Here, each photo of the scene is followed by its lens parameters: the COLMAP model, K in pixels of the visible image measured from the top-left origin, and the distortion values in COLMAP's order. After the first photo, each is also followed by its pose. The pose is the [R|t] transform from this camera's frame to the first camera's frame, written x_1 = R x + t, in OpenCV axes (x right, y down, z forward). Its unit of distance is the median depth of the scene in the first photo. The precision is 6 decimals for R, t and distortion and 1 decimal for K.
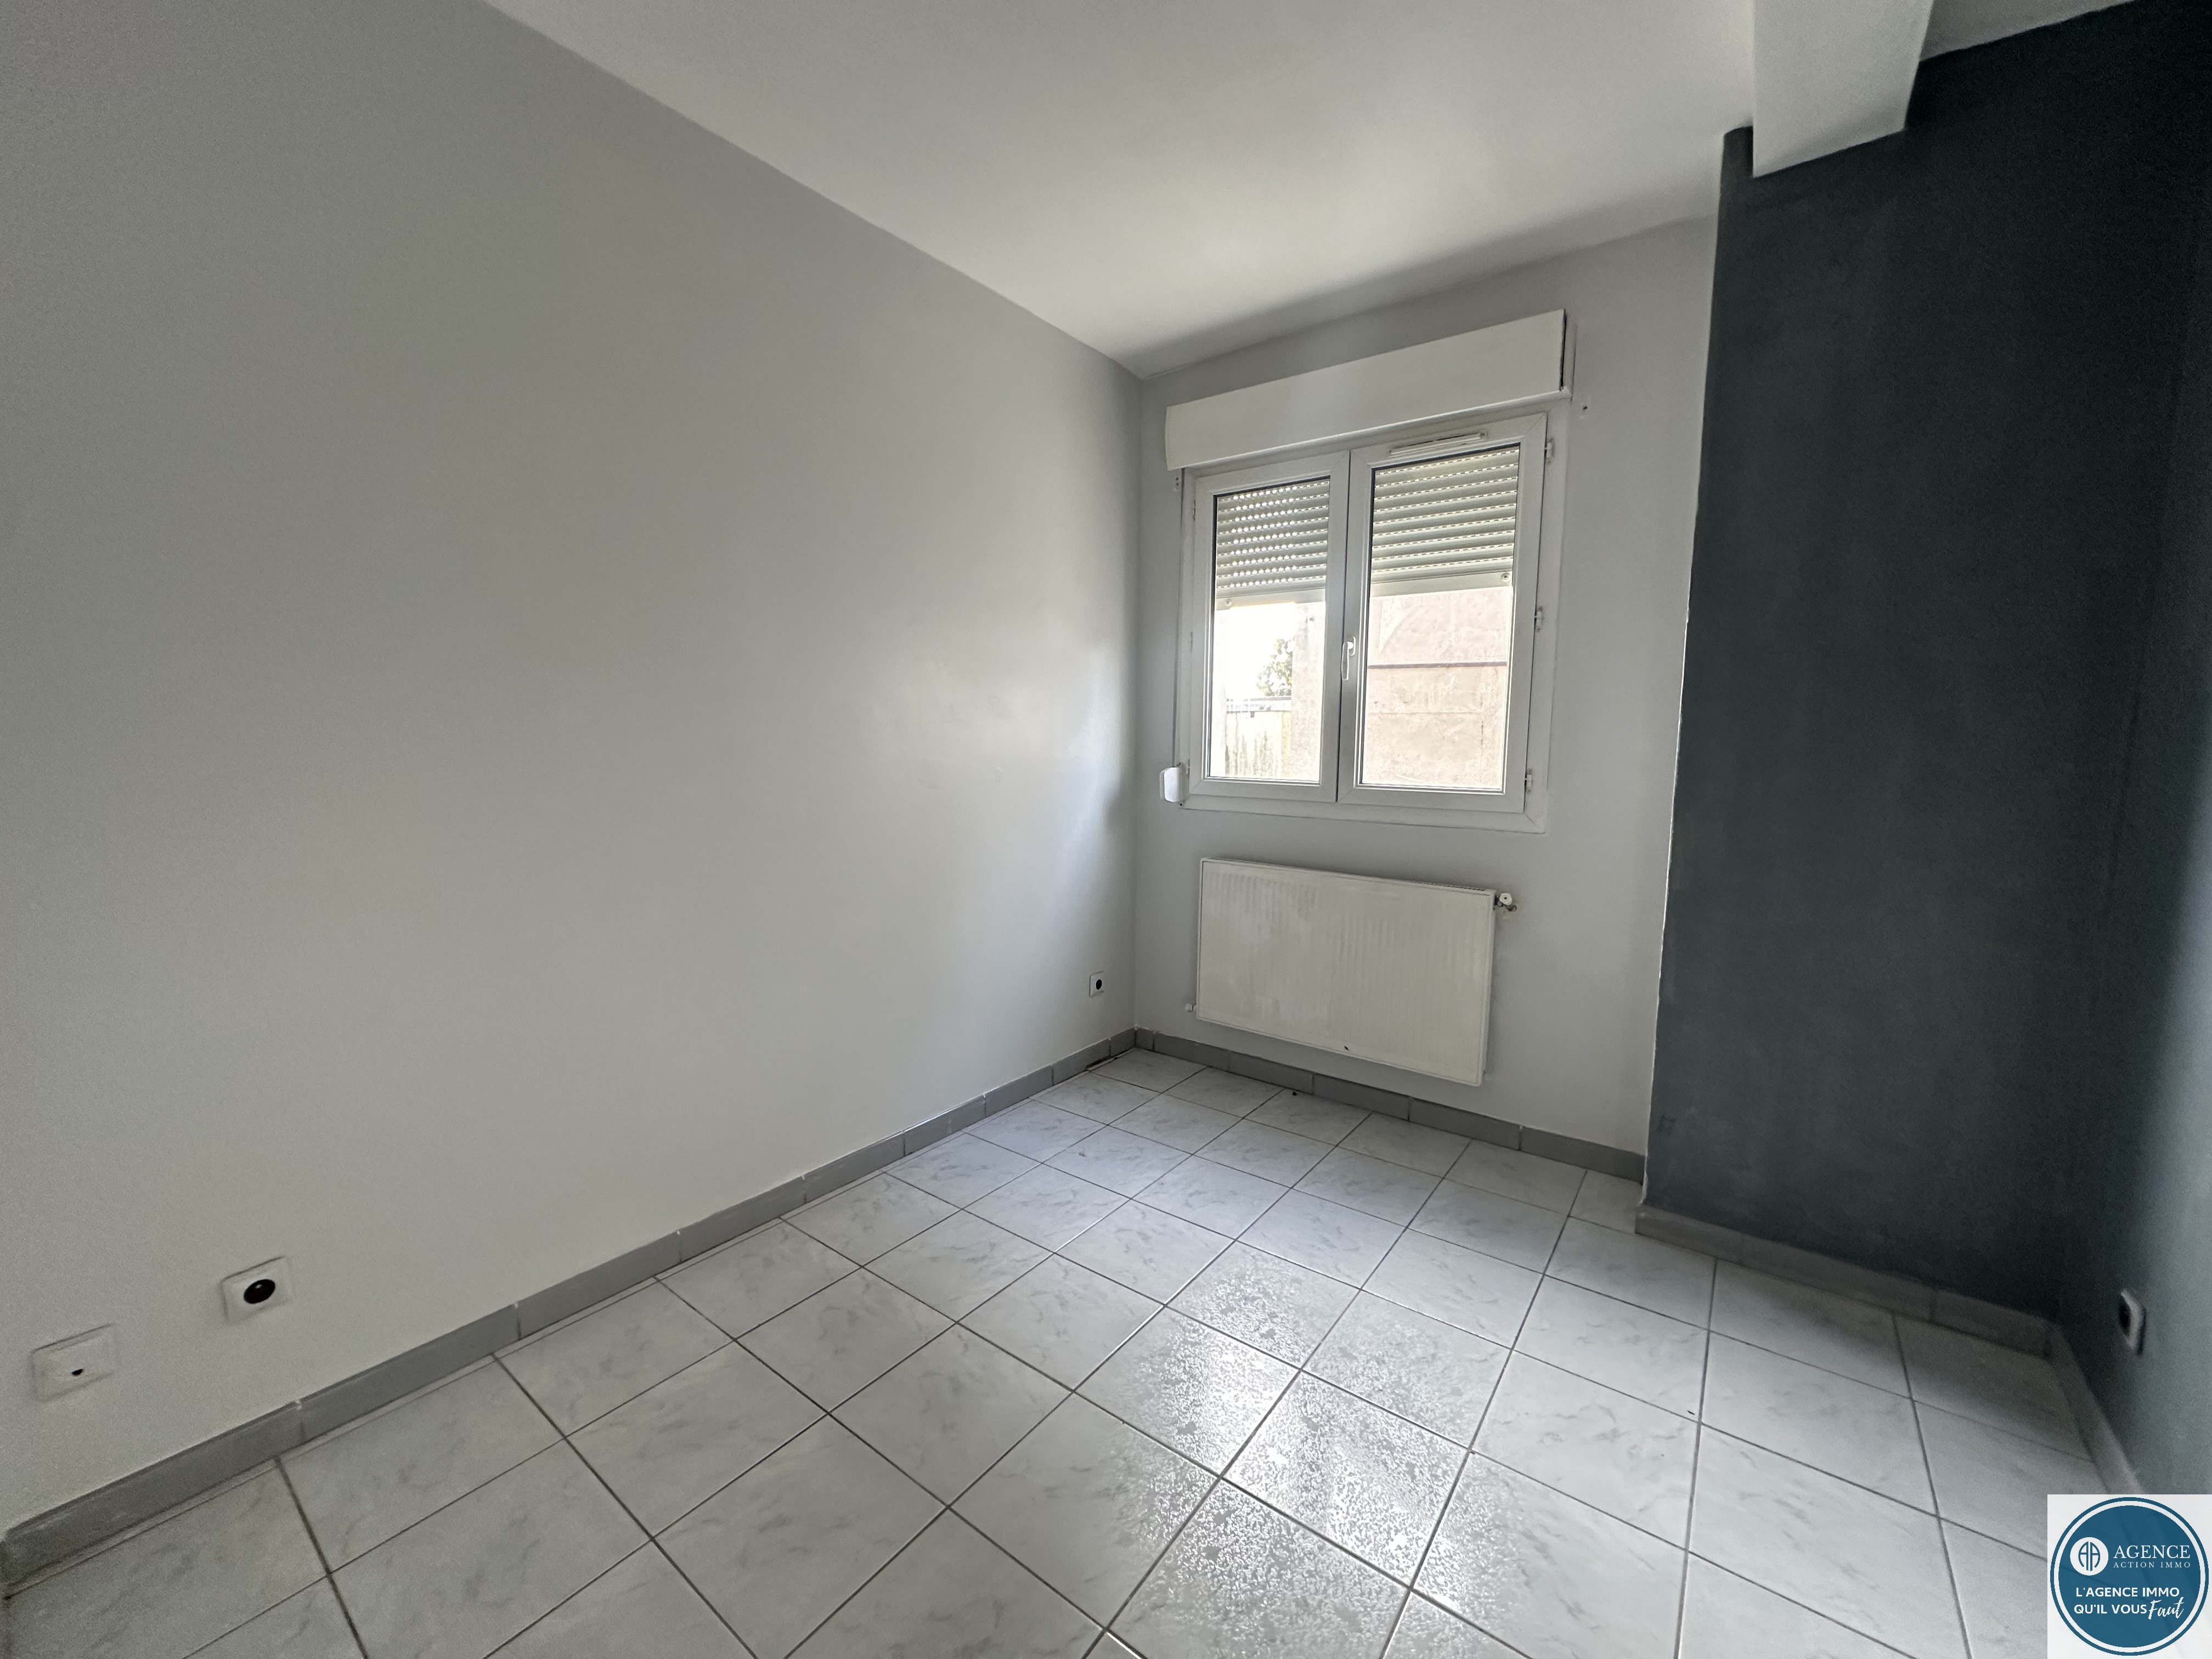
lens RADIAL K [[876.9, 0, 1102.1], [0, 876.9, 817.3], [0, 0, 1]] dist [-0.001018, 0.000414]
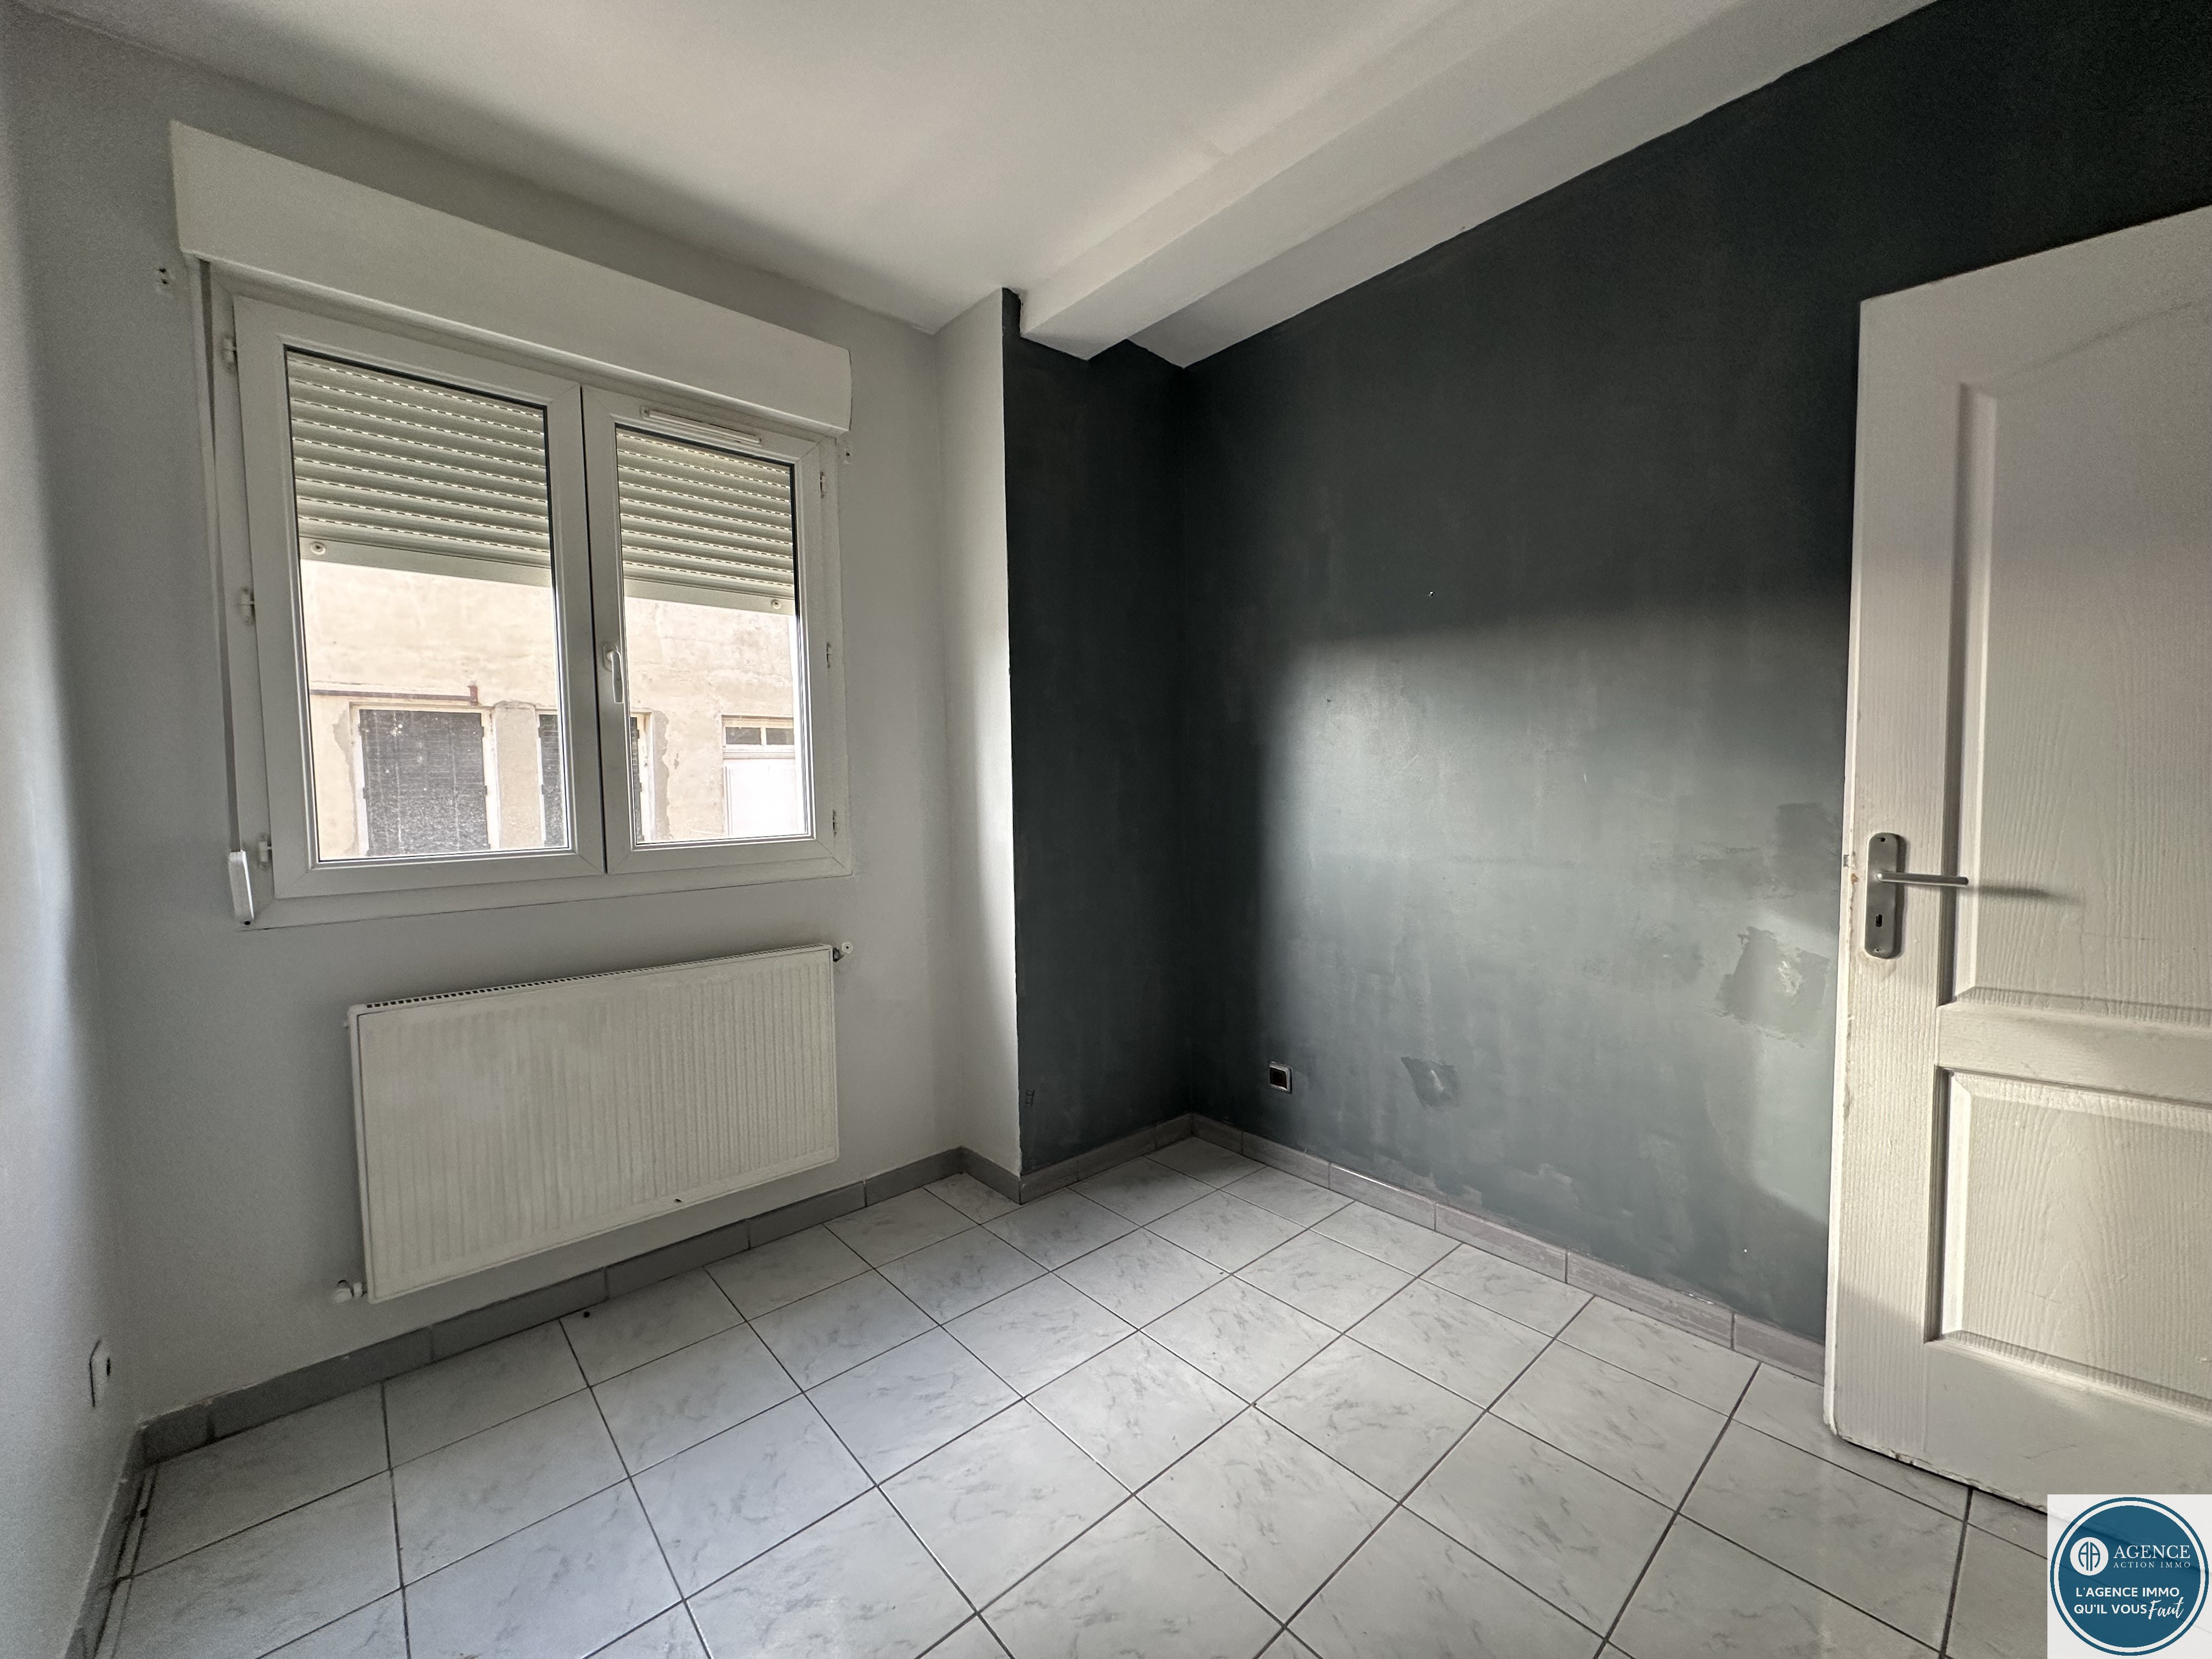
lens RADIAL K [[876.9, 0, 1097.4], [0, 876.9, 824.3], [0, 0, 1]] dist [-0.001018, 0.000414]
pose [[0.199800, -0.064399, 0.977718, -0.431915], [0.113413, 0.992651, 0.042207, -0.052636], [-0.973251, 0.102453, 0.205635, 0.576762]]
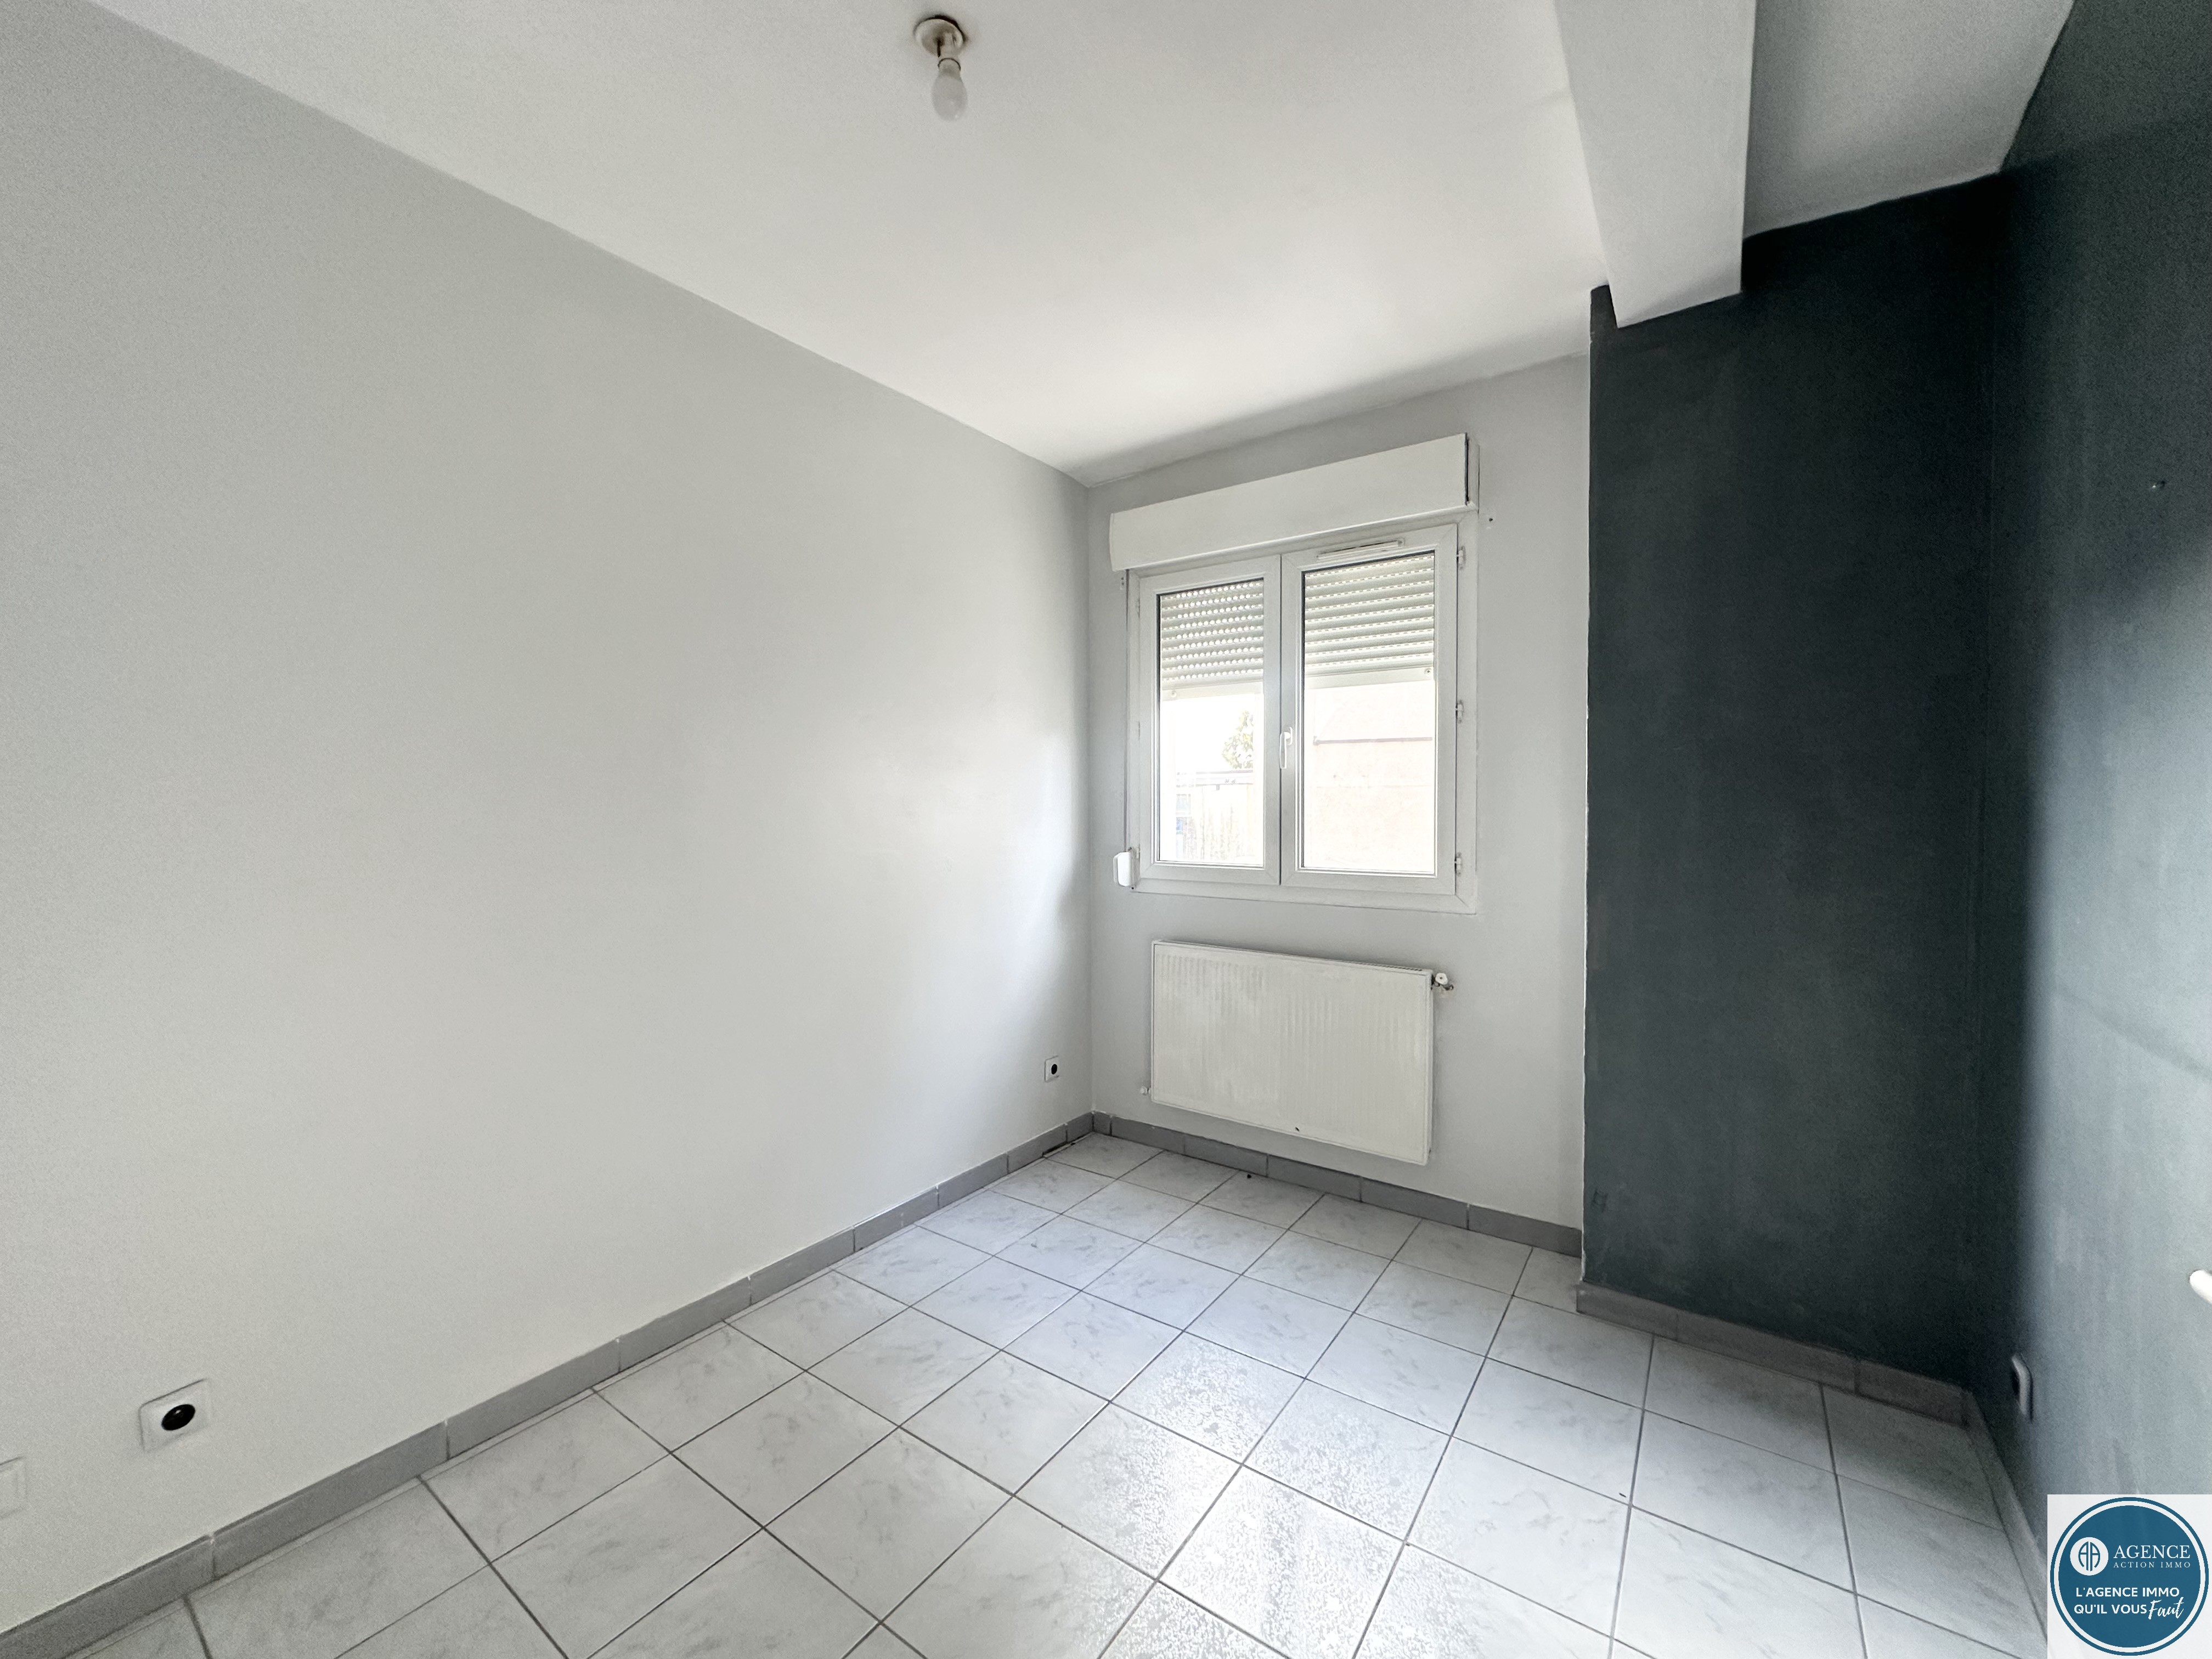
lens RADIAL K [[876.9, 0, 1100.3], [0, 876.9, 821.2], [0, 0, 1]] dist [-0.001018, 0.000414]
pose [[0.999485, -0.014080, 0.028827, 0.033666], [0.016260, 0.996909, -0.076864, -0.021018], [-0.027656, 0.077293, 0.996625, -0.037835]]
